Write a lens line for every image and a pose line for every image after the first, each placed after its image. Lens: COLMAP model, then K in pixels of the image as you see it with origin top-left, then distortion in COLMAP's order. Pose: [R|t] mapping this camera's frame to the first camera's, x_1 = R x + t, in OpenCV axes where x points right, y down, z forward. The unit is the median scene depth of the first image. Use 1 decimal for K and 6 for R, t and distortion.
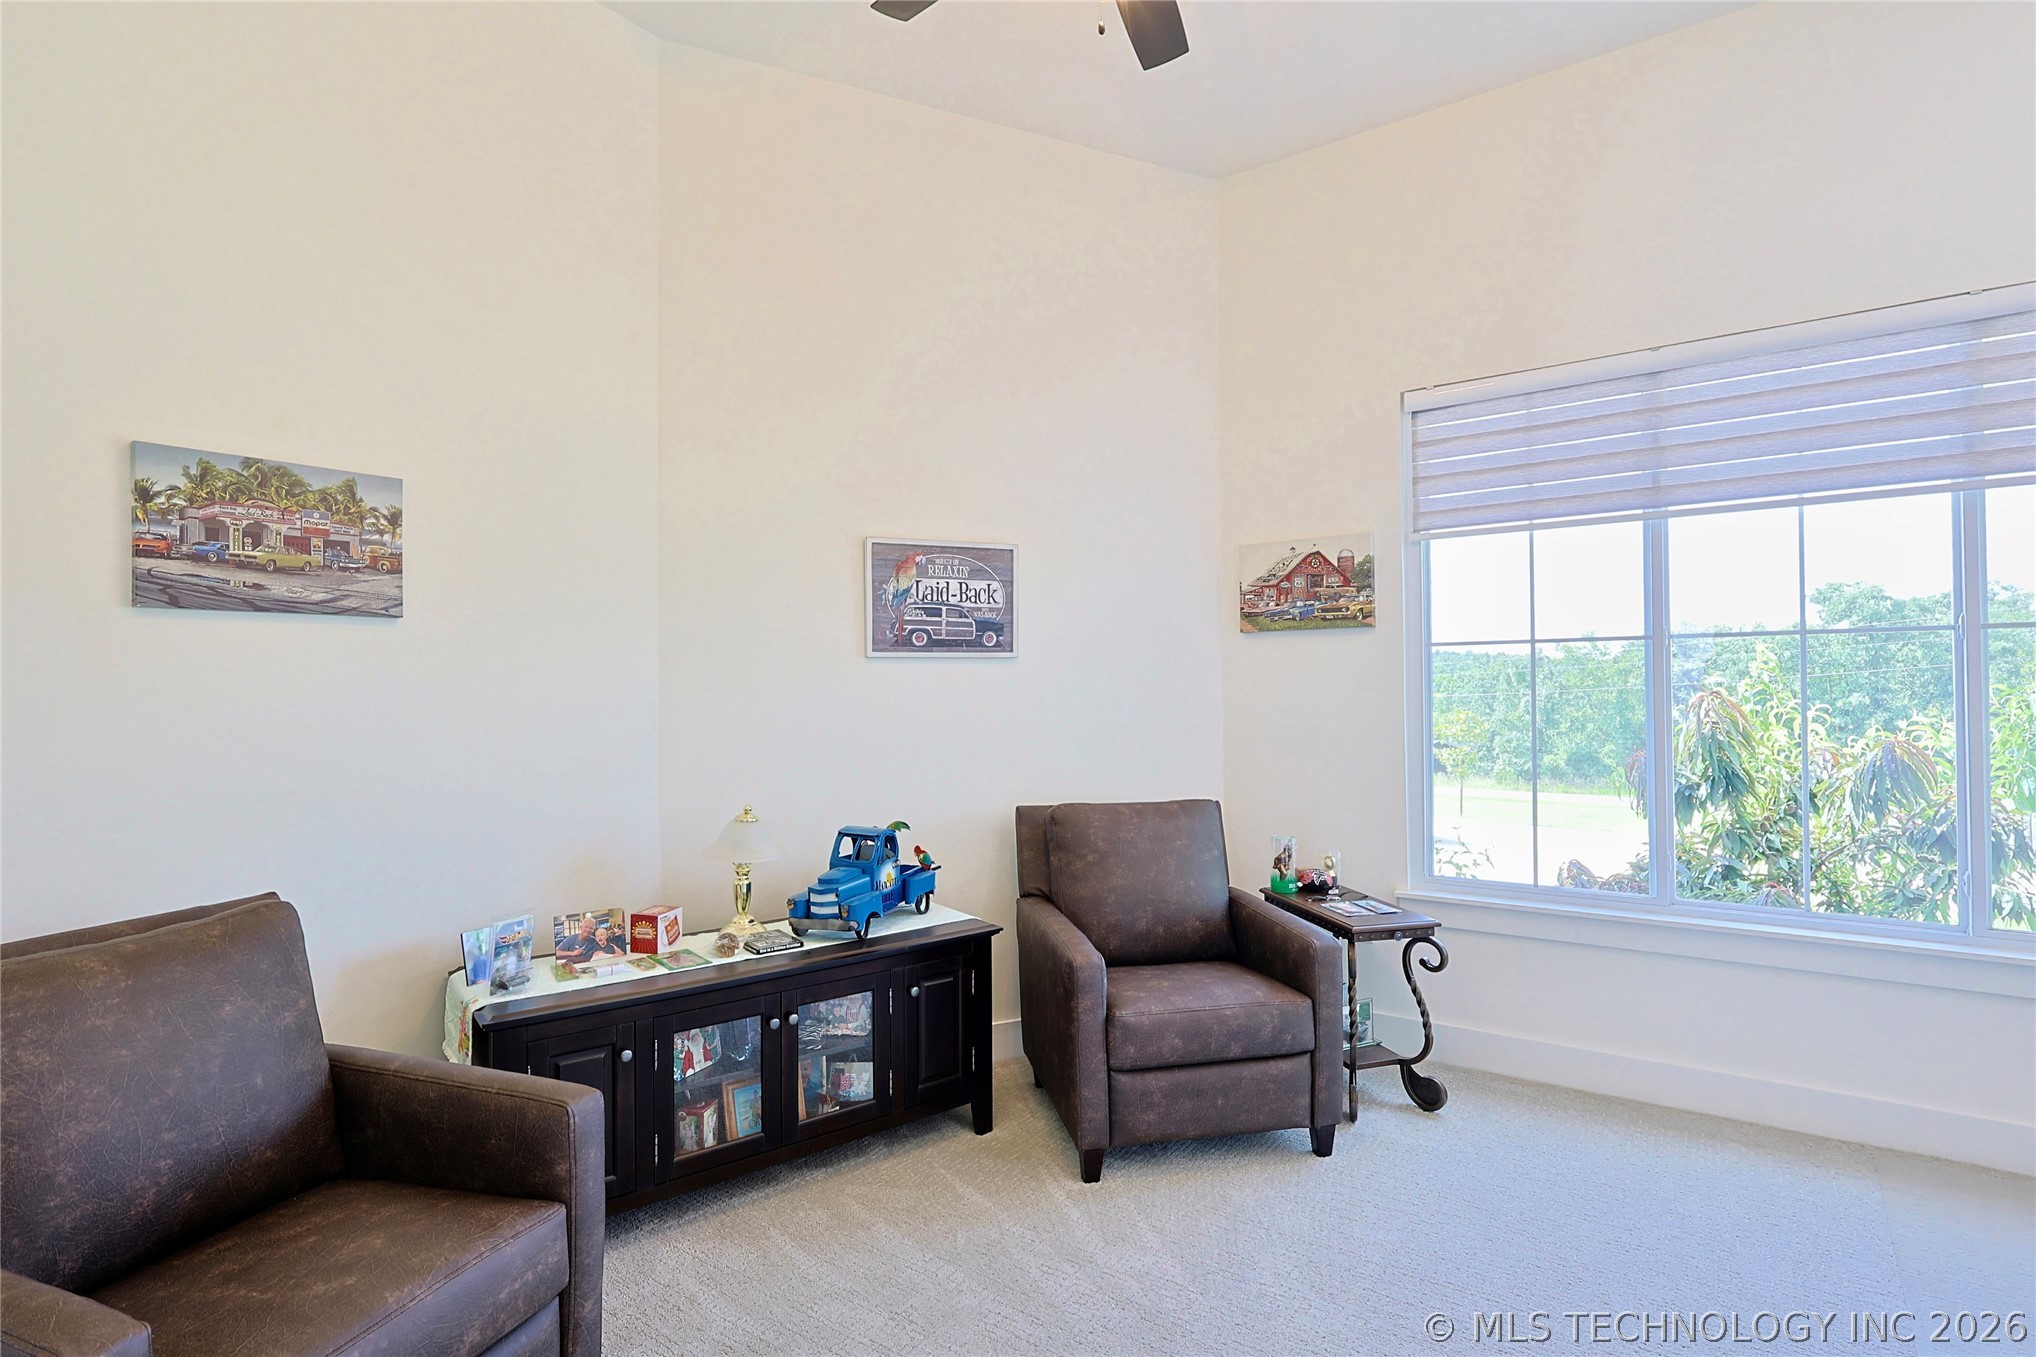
lens RADIAL K [[991.8, 0, 1018.0], [0, 991.8, 678.5], [0, 0, 1]] dist [-0.003980, 0.000998]
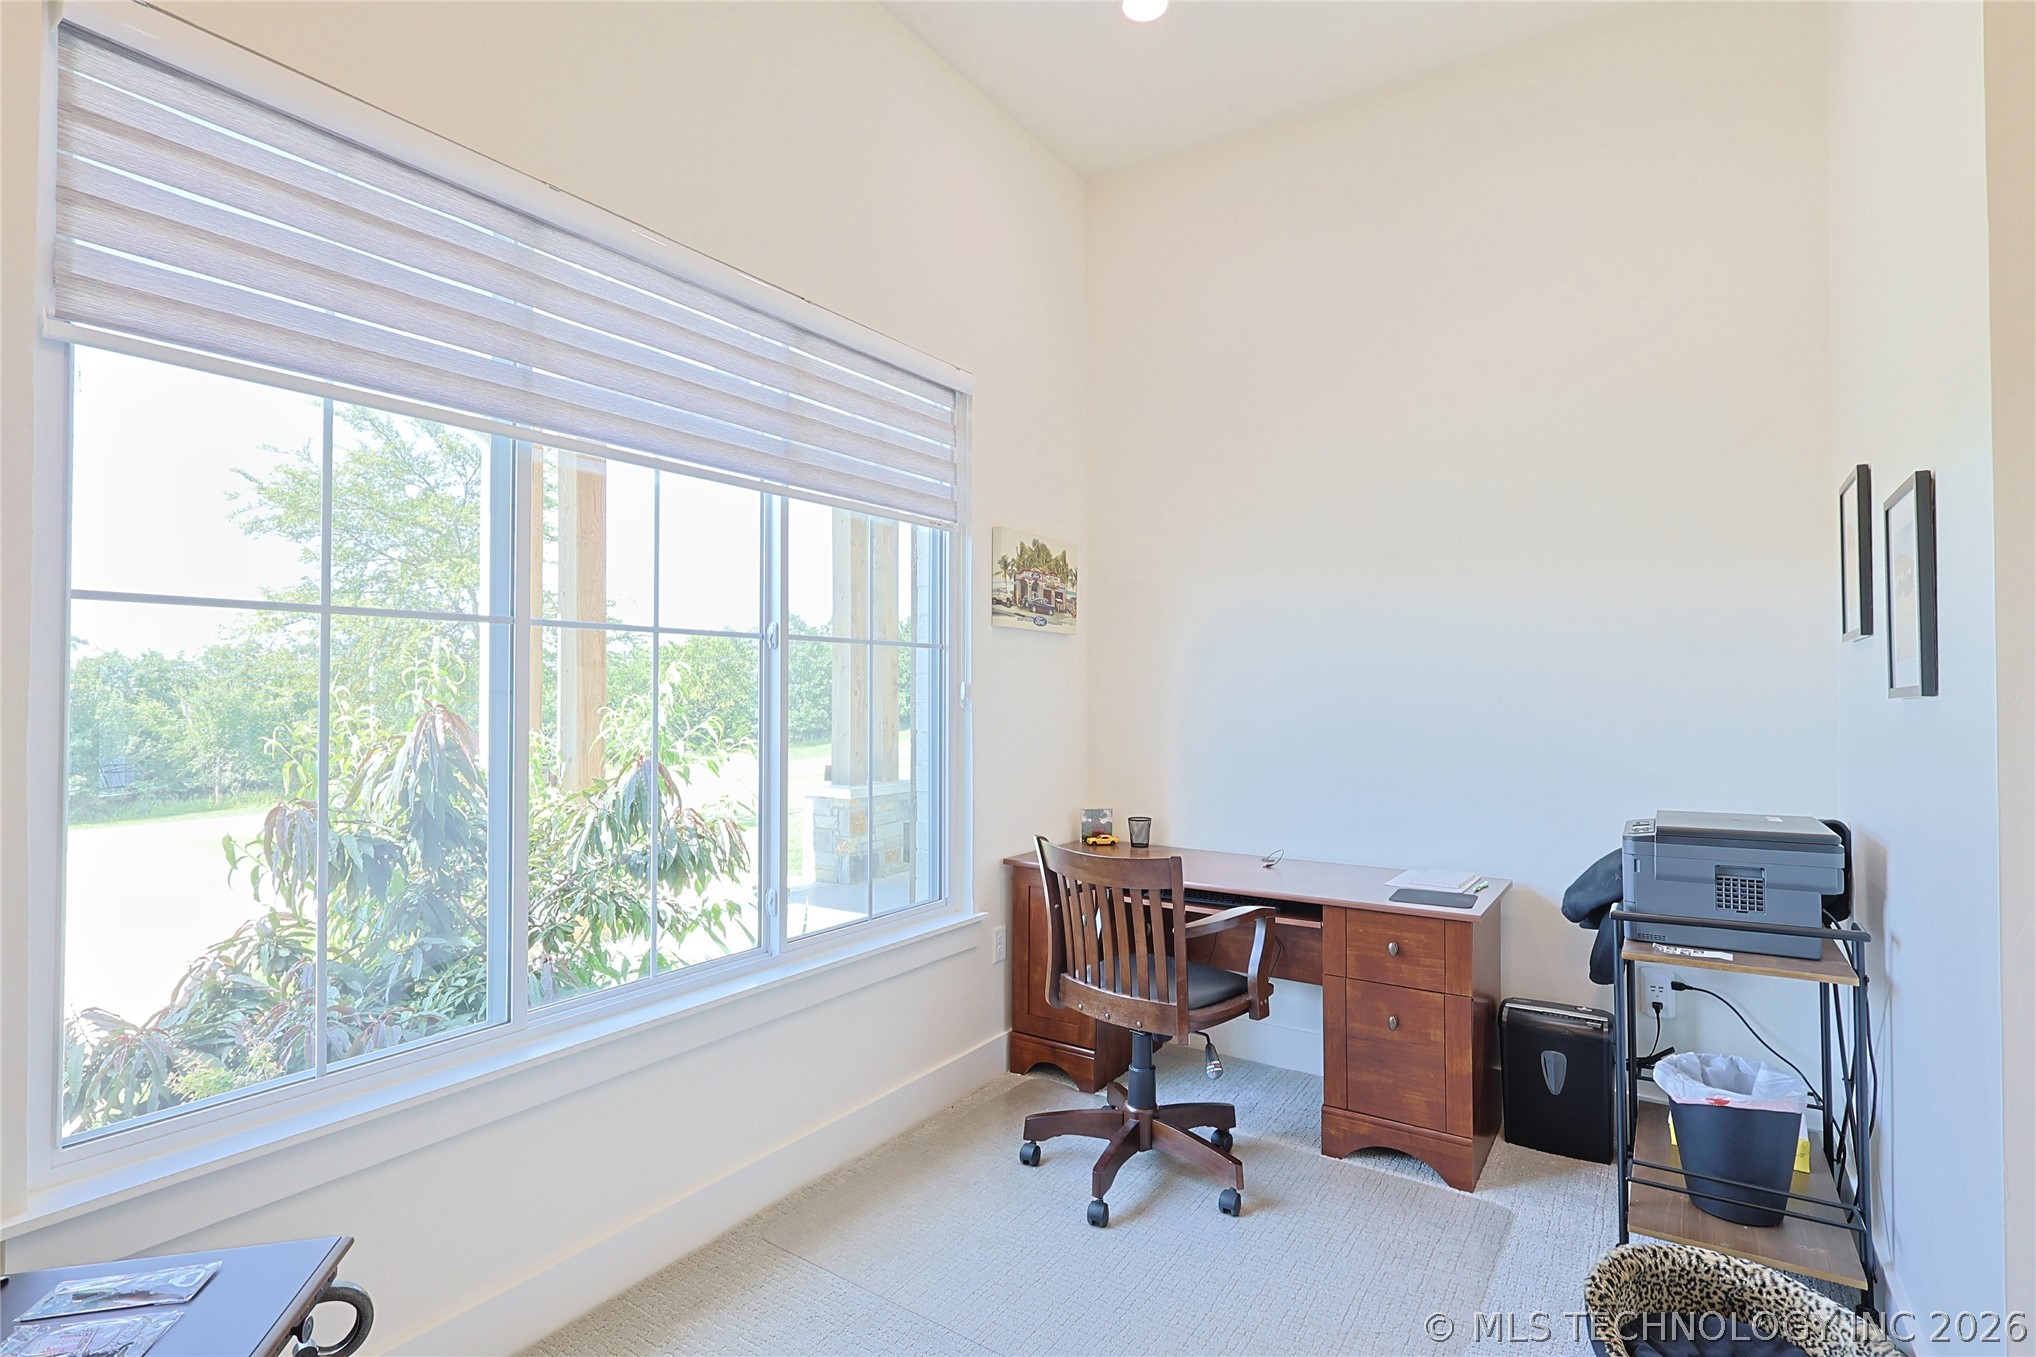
lens RADIAL K [[991.8, 0, 1018.0], [0, 991.8, 678.5], [0, 0, 1]] dist [-0.003980, 0.000998]
pose [[-0.023904, 0.005517, 0.999699, -0.022193], [-0.041994, 0.999097, -0.006518, -0.012188], [-0.998832, -0.042137, -0.023651, 0.639069]]
